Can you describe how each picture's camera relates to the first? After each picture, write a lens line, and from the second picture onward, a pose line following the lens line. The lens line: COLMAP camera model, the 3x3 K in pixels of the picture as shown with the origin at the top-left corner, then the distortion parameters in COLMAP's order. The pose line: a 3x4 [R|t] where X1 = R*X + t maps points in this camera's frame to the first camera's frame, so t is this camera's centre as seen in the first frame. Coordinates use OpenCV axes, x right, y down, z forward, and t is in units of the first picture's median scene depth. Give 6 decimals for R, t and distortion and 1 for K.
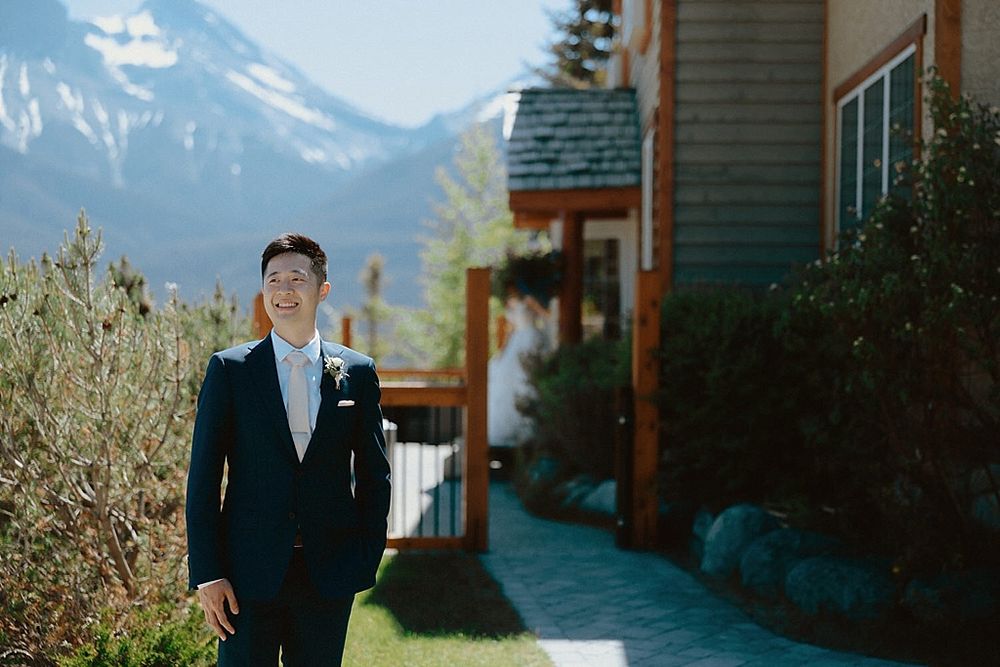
lens RADIAL K [[1837.0, 0, 500.0], [0, 1837.0, 333.5], [0, 0, 1]] dist [0.007458, -0.097073]
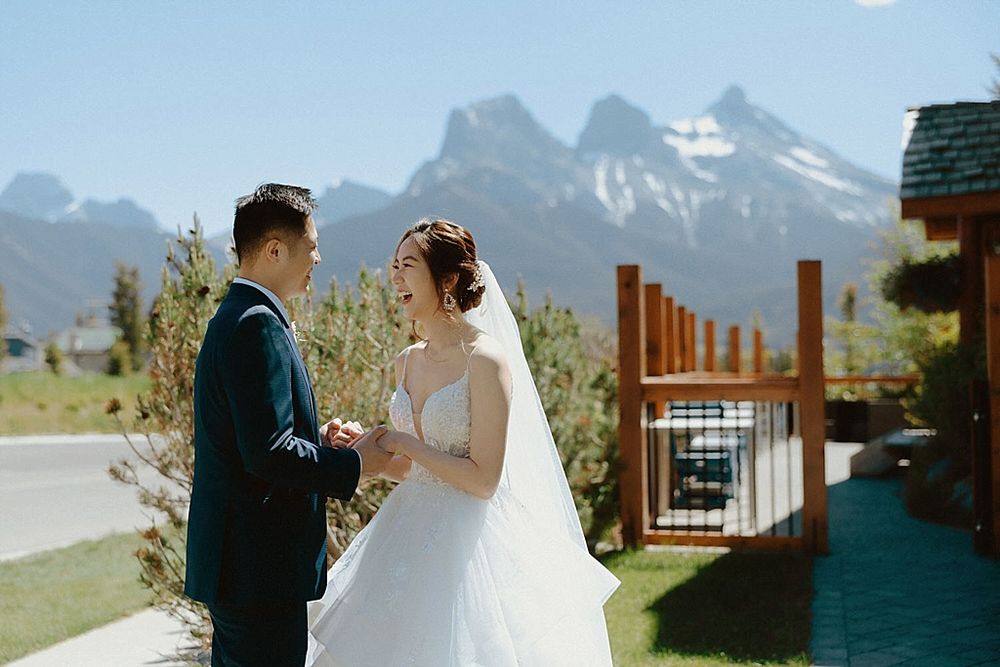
lens RADIAL K [[1311.2, 0, 497.7], [0, 1311.2, 301.0], [0, 0, 1]] dist [0.011901, 0.033994]
pose [[0.919559, -0.038293, -0.391081, 0.084377], [0.018853, 0.998394, -0.053430, 0.015432], [0.392499, 0.041759, 0.918804, 0.227615]]
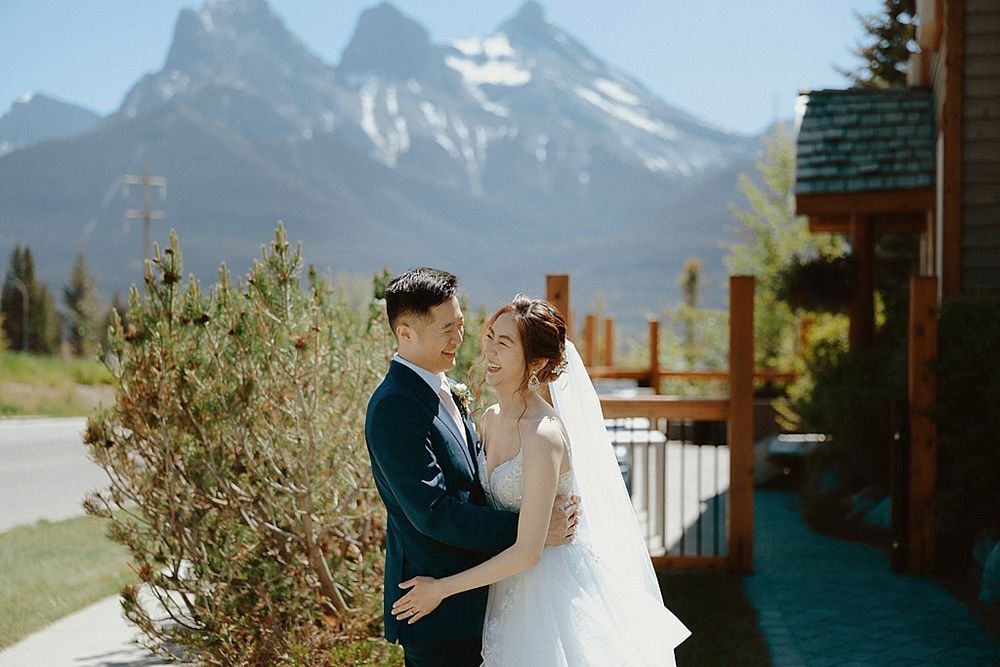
lens RADIAL K [[1668.4, 0, 549.3], [0, 1668.4, 335.1], [0, 0, 1]] dist [0.004022, -0.044364]
pose [[0.983444, -0.001823, -0.181202, 0.036706], [0.002839, 0.999982, 0.005352, -0.007737], [0.181189, -0.005778, 0.983431, 0.099010]]
